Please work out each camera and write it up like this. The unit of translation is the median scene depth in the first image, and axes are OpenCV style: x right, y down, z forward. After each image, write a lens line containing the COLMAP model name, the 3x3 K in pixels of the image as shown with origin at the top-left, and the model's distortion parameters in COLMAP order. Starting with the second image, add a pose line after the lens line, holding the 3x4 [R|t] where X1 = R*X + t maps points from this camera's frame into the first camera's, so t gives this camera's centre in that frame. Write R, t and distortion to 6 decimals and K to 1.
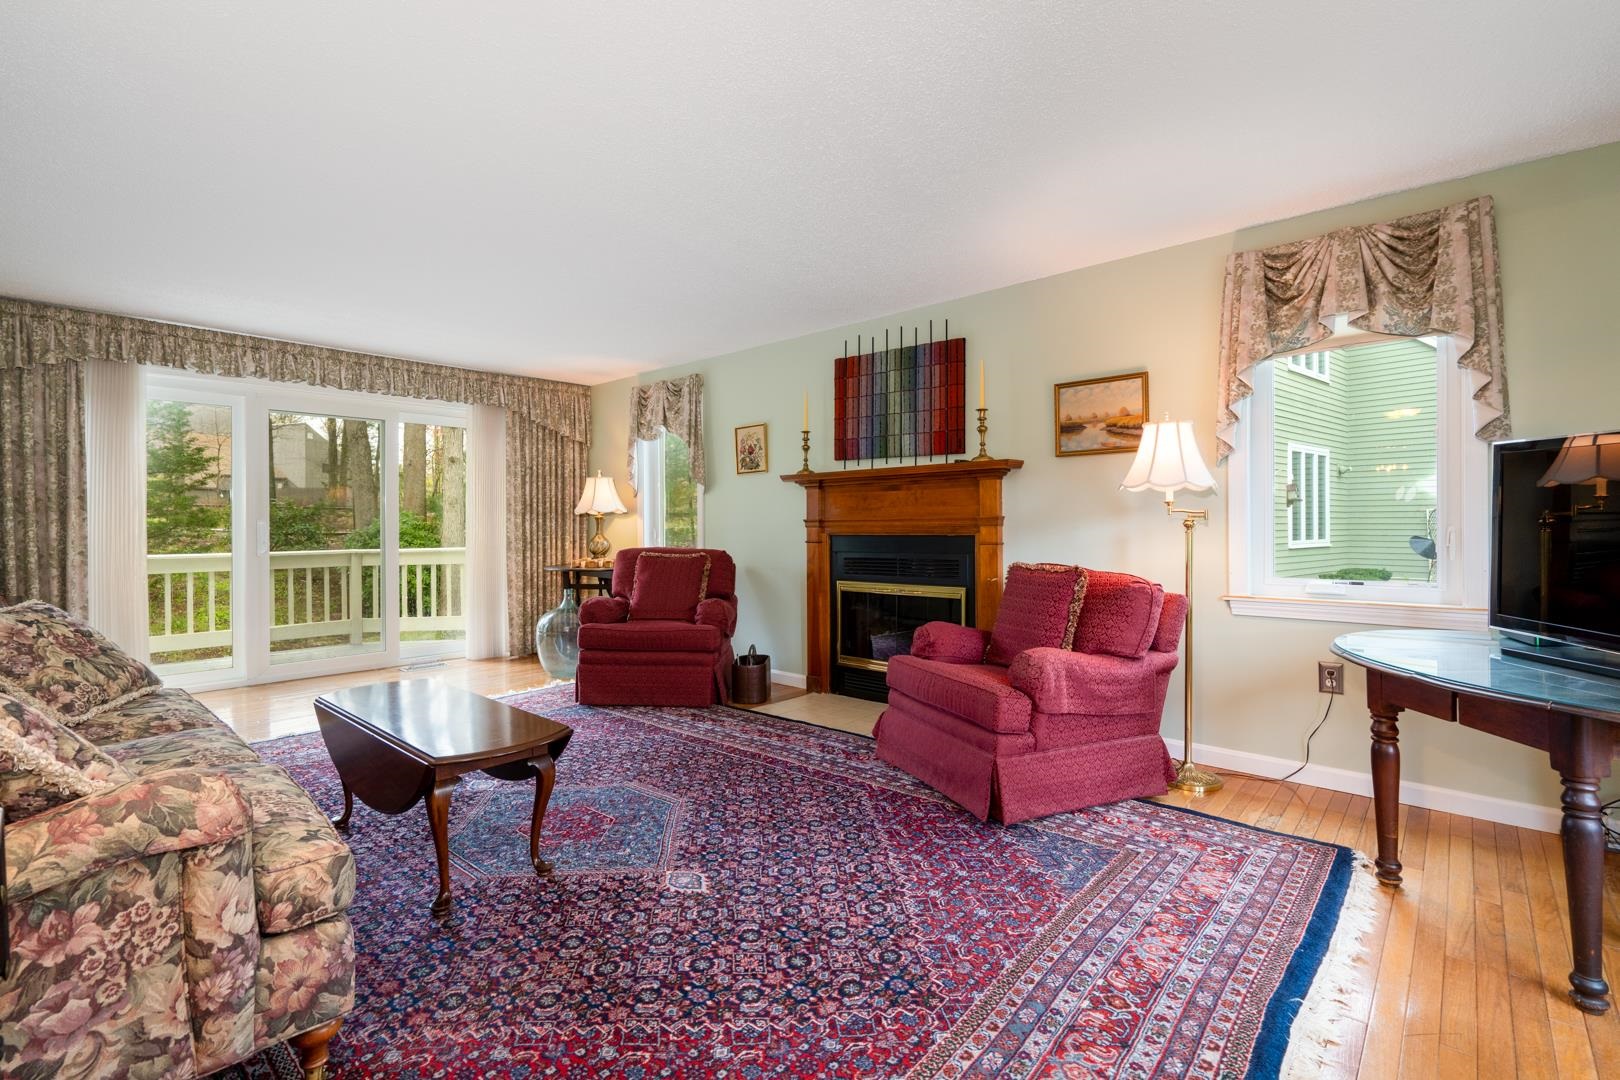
lens RADIAL K [[753.5, 0, 799.2], [0, 753.5, 528.2], [0, 0, 1]] dist [-0.002487, -0.000090]
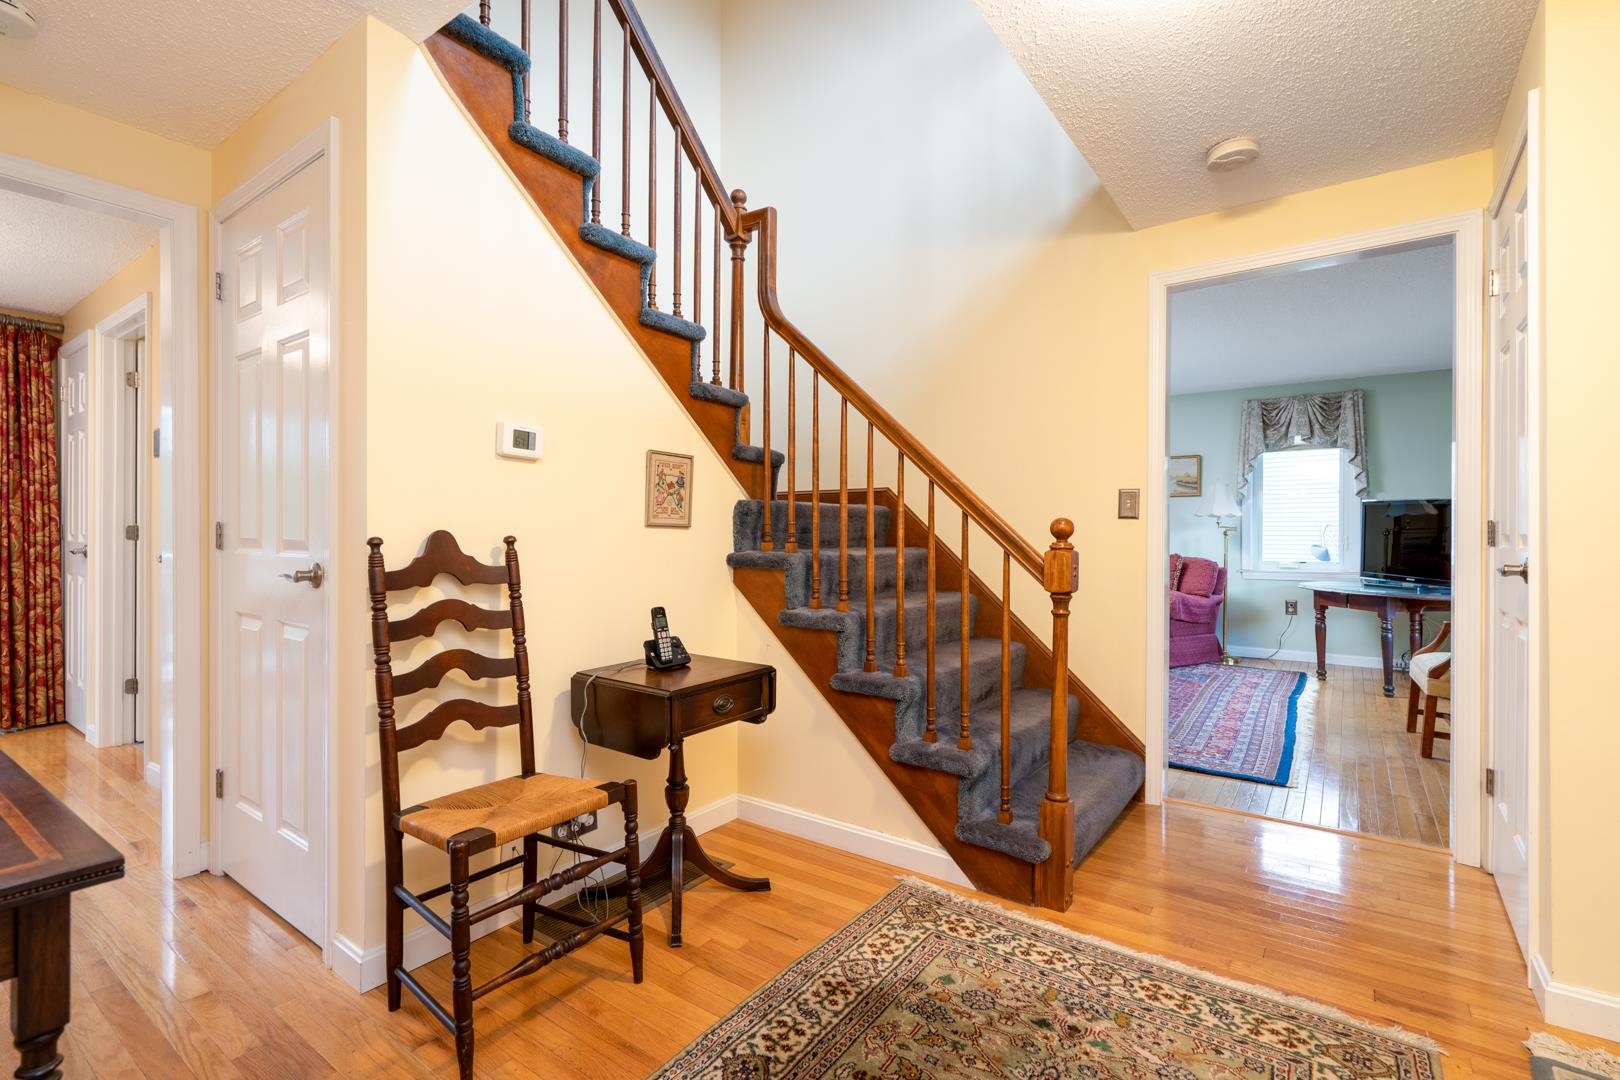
lens RADIAL K [[753.5, 0, 810.6], [0, 753.5, 540.9], [0, 0, 1]] dist [-0.002487, -0.000090]
pose [[0.994681, 0.002024, 0.102980, -0.906242], [-0.002624, 0.999980, 0.005695, 0.005987], [-0.102966, -0.005935, 0.994667, -1.019077]]
